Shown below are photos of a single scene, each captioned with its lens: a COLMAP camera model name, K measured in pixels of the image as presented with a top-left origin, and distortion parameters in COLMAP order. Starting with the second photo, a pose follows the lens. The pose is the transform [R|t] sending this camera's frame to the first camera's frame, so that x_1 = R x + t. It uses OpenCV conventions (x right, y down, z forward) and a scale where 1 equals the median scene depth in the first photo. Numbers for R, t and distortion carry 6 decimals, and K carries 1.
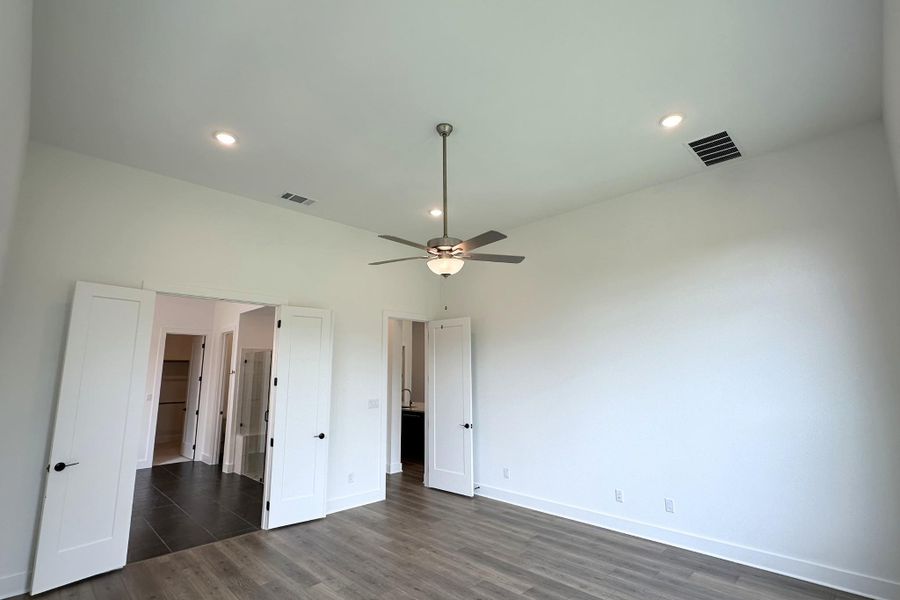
lens RADIAL K [[421.2, 0, 450.0], [0, 421.2, 300.0], [0, 0, 1]] dist [0.001471, 0.000274]
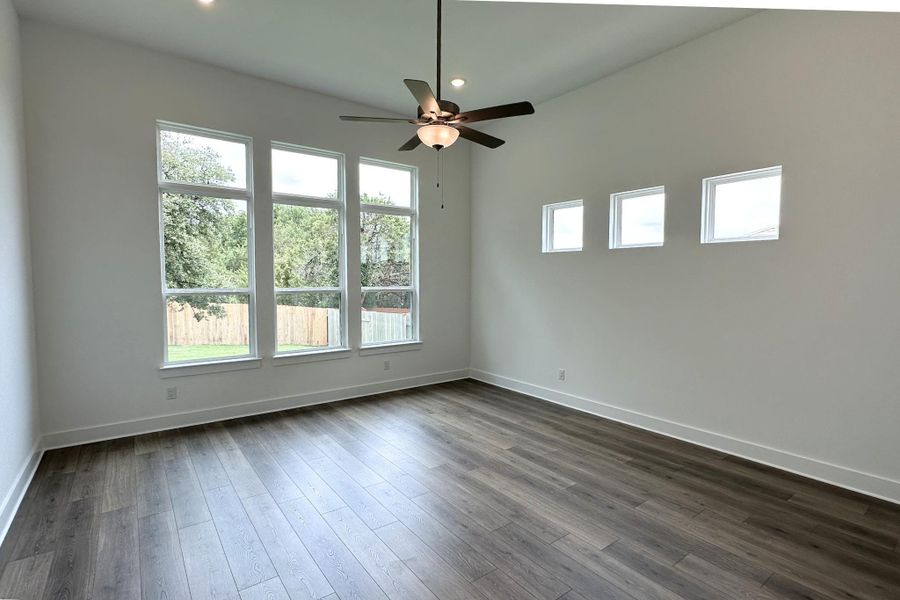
lens RADIAL K [[421.2, 0, 450.0], [0, 421.2, 300.0], [0, 0, 1]] dist [0.001471, 0.000274]
pose [[-0.990137, -0.004372, 0.140032, -0.154385], [-0.021432, 0.992476, -0.120550, 0.352357], [-0.138451, -0.122362, -0.982781, 1.766325]]
